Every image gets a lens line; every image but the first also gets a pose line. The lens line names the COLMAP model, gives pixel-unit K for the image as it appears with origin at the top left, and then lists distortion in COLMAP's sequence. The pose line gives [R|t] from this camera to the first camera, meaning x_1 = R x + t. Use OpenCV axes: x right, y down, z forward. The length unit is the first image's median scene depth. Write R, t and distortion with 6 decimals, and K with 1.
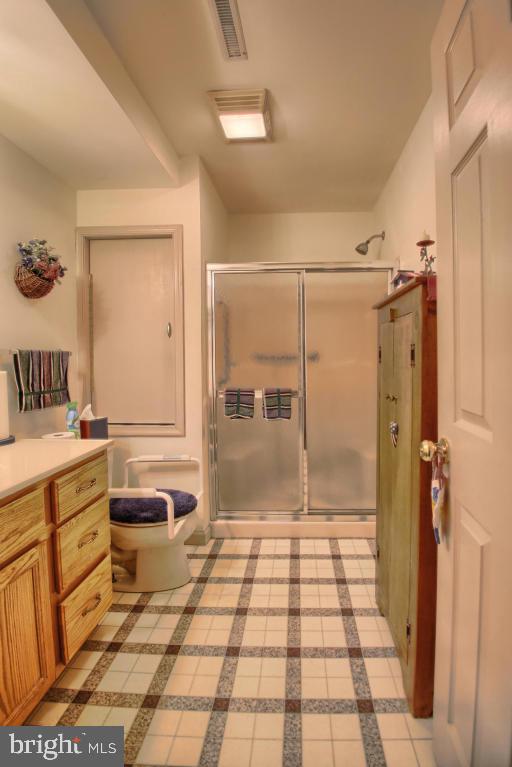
lens RADIAL K [[342.0, 0, 256.5], [0, 342.0, 369.3], [0, 0, 1]] dist [-0.030073, -0.000890]
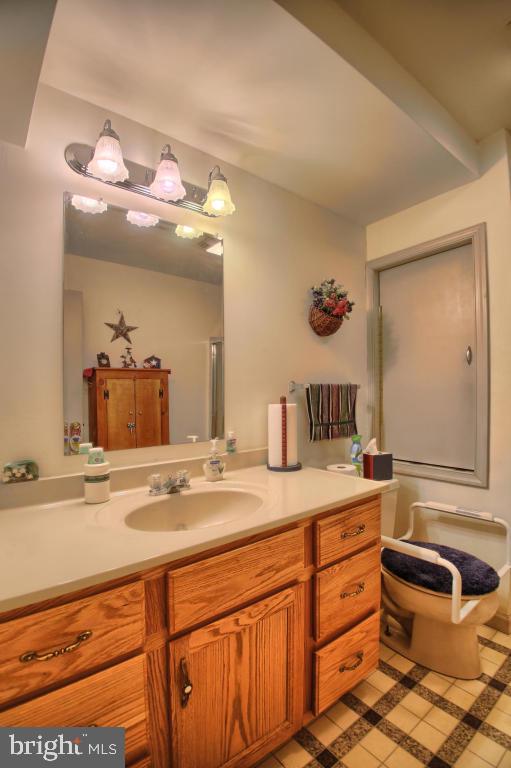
lens RADIAL K [[337.3, 0, 255.8], [0, 337.3, 402.5], [0, 0, 1]] dist [-0.043636, -0.006800]
pose [[0.670940, 0.013457, -0.741389, -0.013577], [-0.011735, 0.999903, 0.007529, -0.004041], [0.741419, 0.003649, 0.671033, 0.136942]]
